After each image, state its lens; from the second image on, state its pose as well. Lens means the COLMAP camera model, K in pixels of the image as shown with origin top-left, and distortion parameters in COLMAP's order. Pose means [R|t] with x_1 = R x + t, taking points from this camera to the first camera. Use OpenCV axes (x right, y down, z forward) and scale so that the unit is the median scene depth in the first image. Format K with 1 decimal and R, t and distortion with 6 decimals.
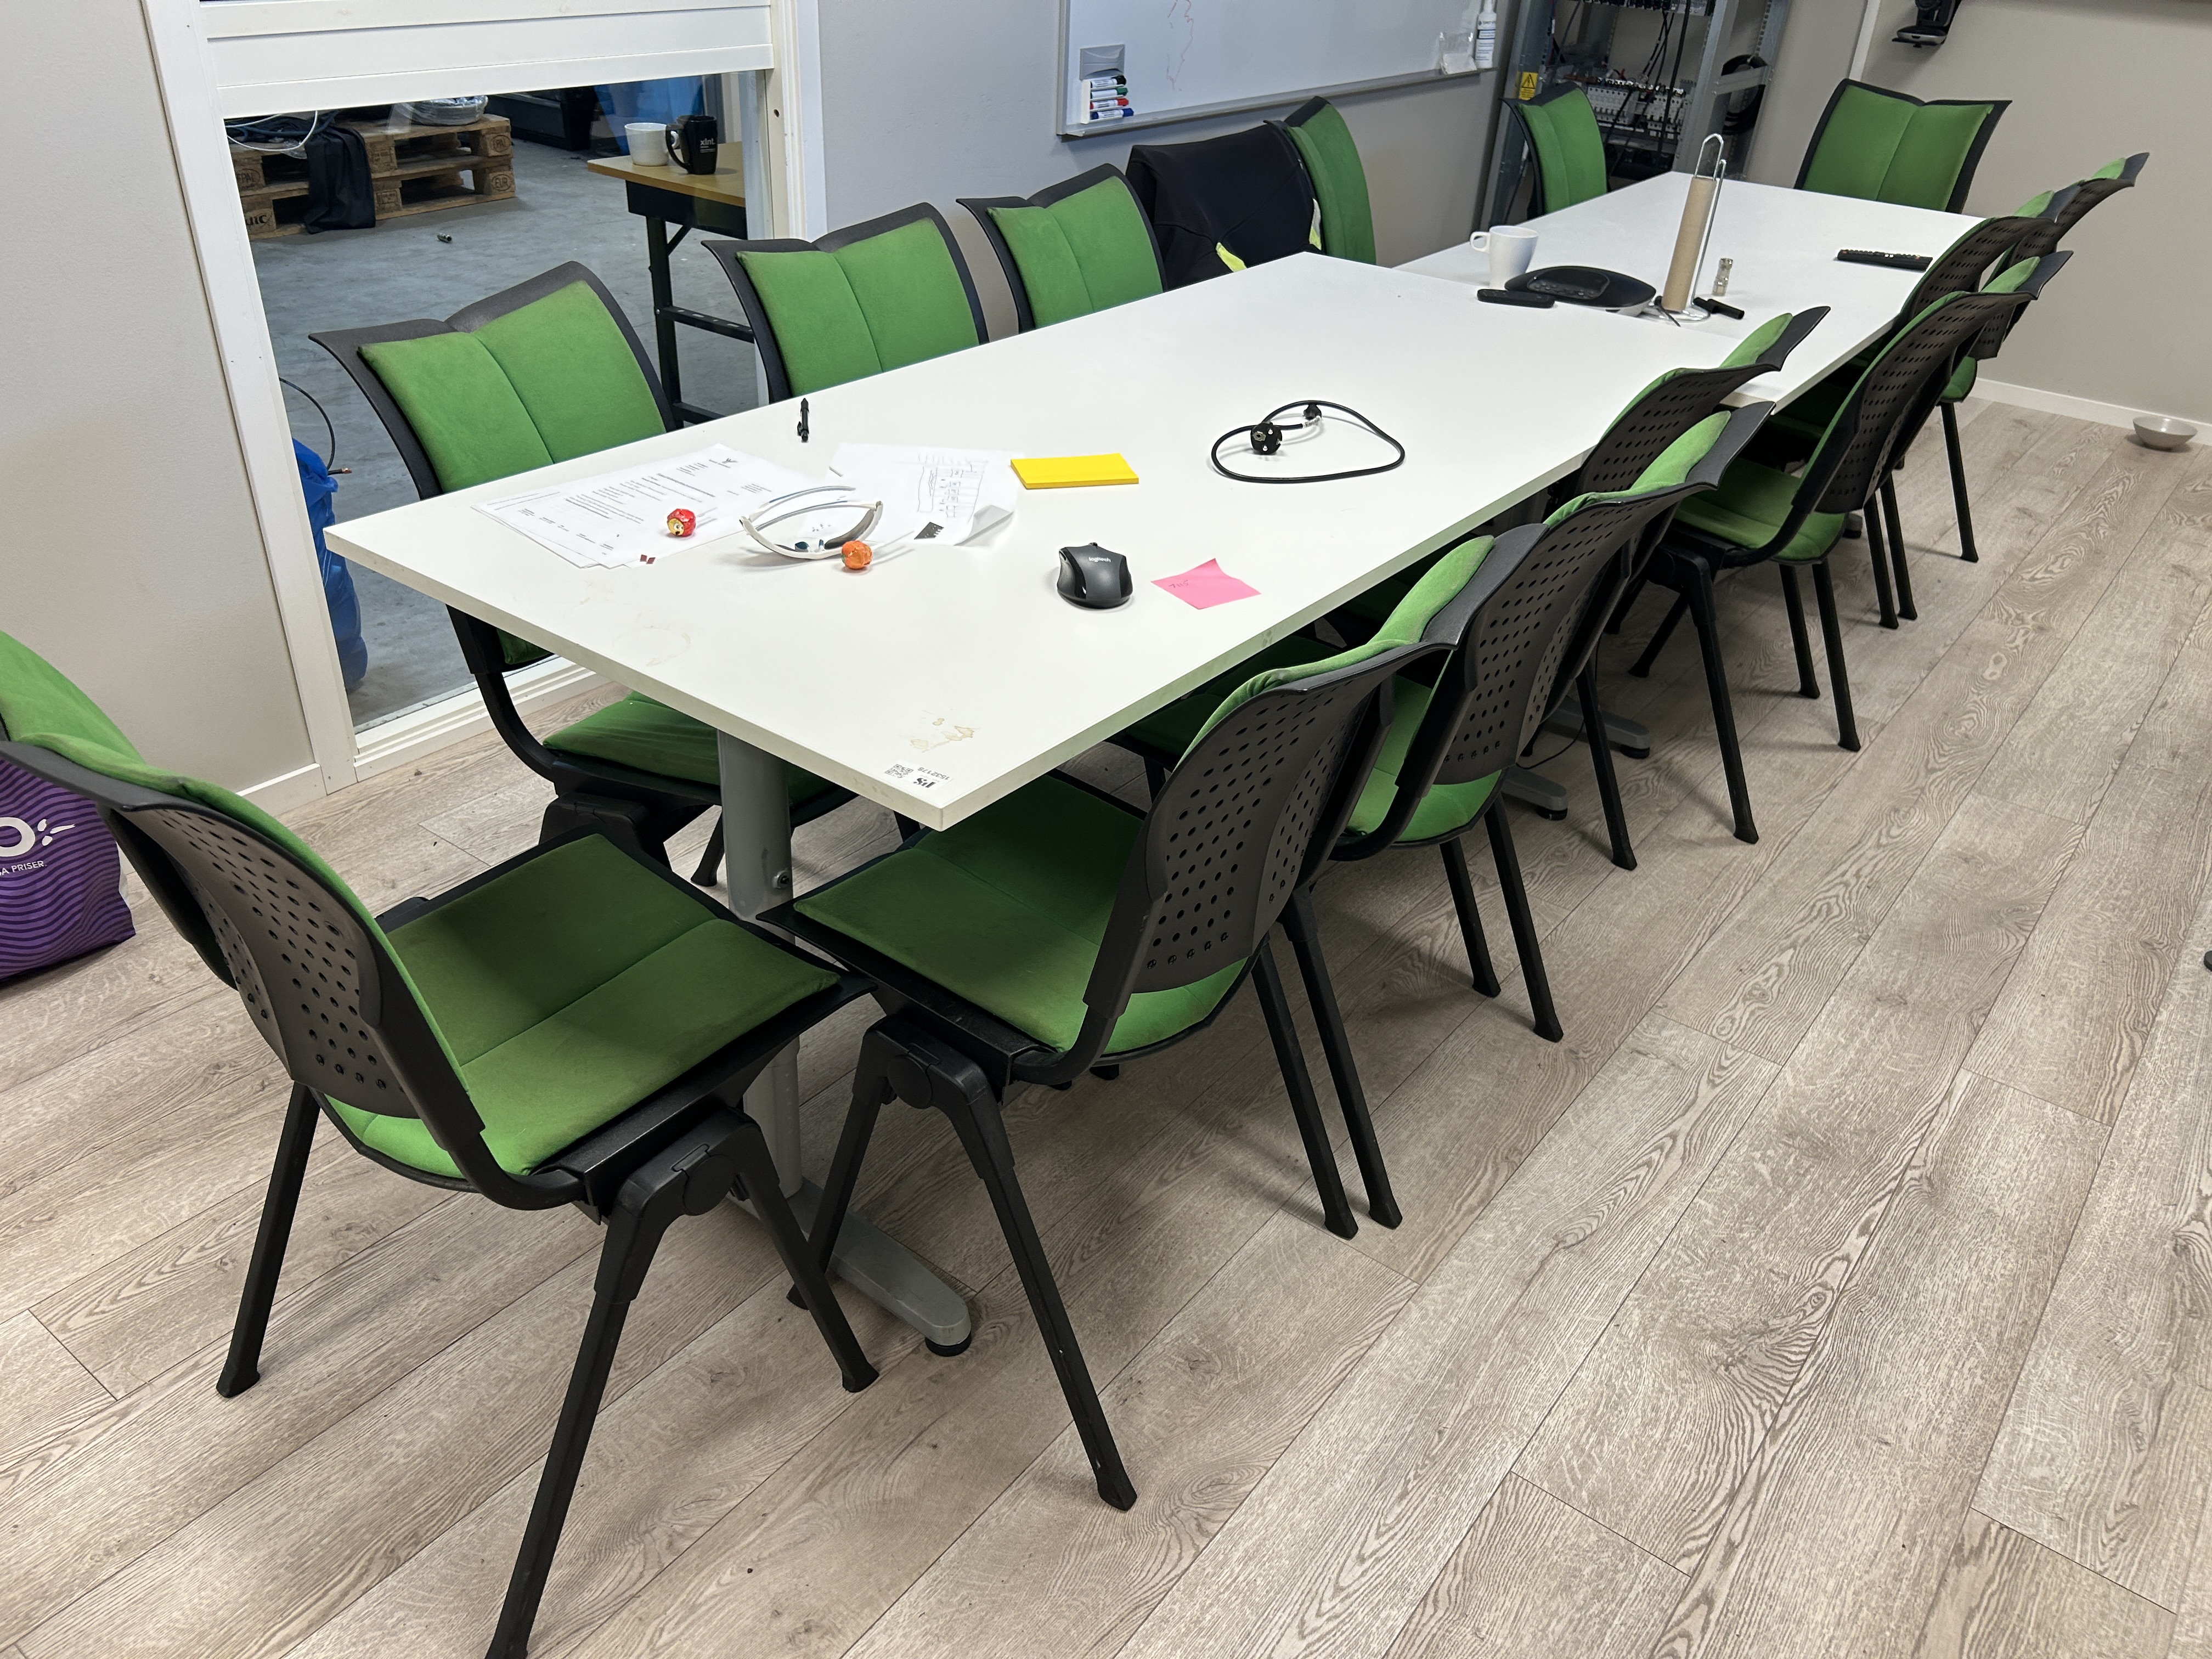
lens RADIAL K [[1693.1, 0, 1116.0], [0, 1693.1, 848.9], [0, 0, 1]] dist [0.052365, -0.042901]
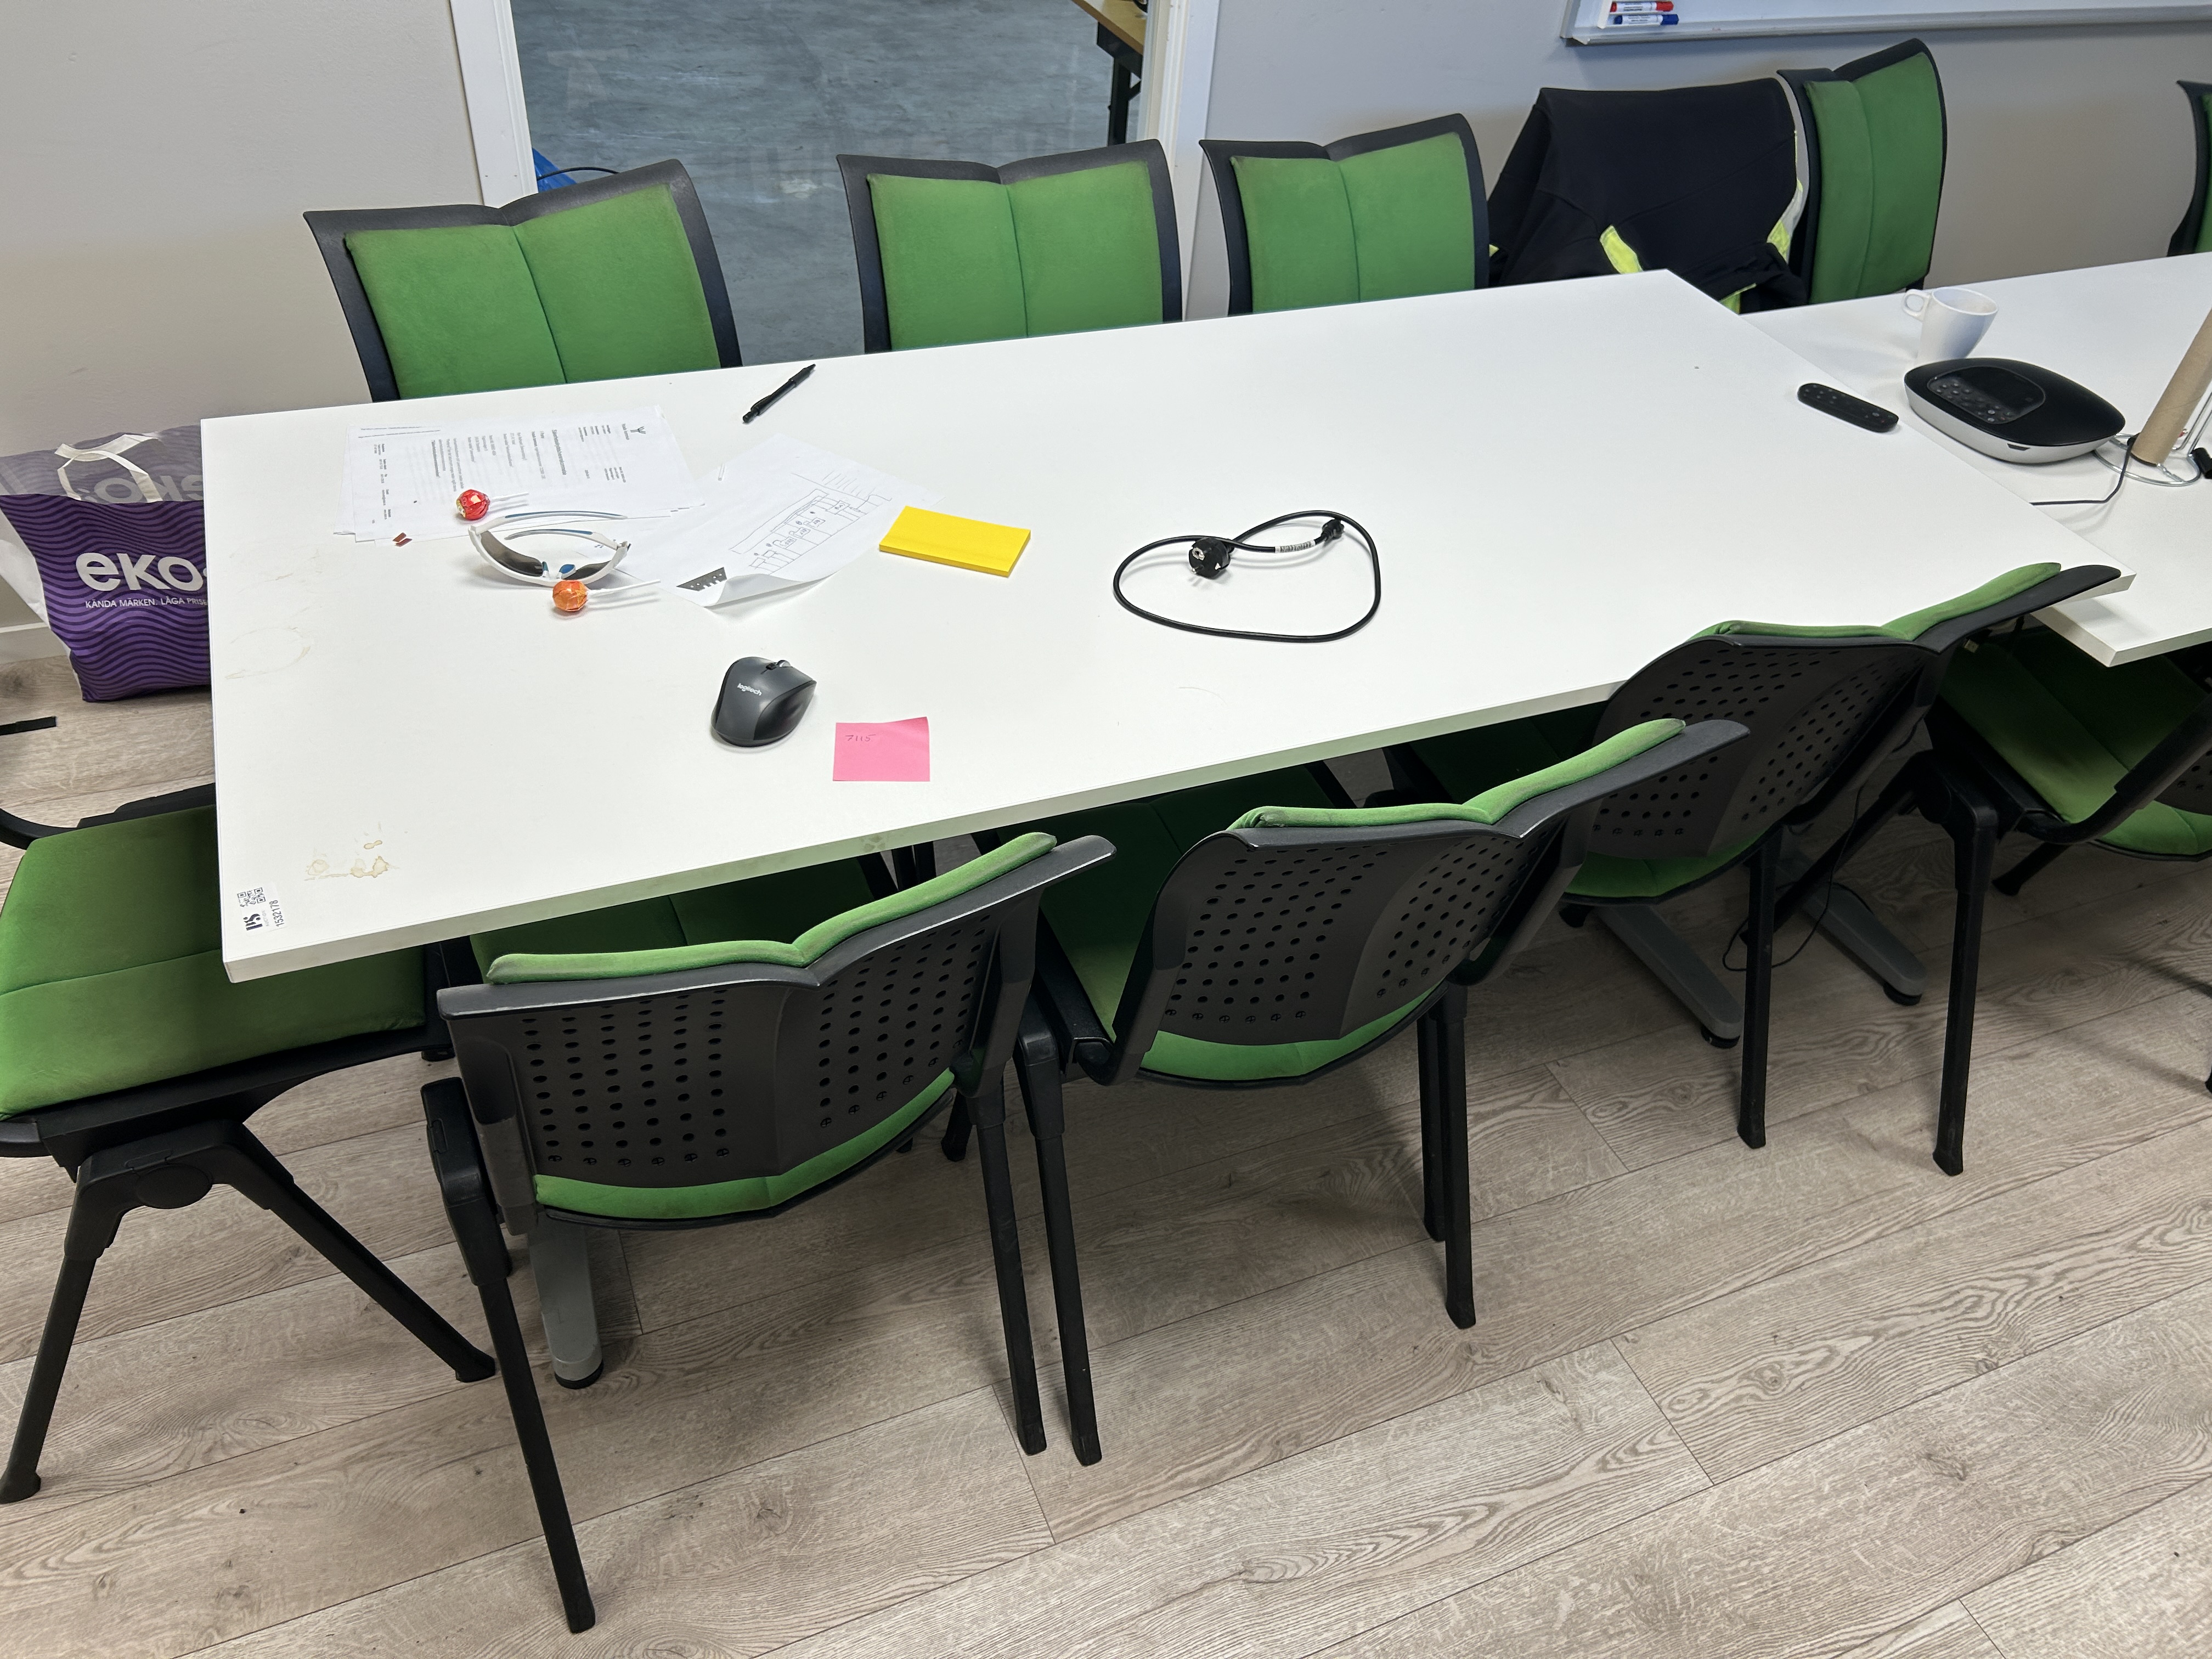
lens RADIAL K [[1693.1, 0, 1116.0], [0, 1693.1, 848.9], [0, 0, 1]] dist [0.052365, -0.042901]
pose [[0.868504, 0.340284, -0.360427, 0.358057], [-0.291880, 0.938787, 0.182990, -0.223336], [0.400633, -0.053726, 0.914662, 0.201126]]
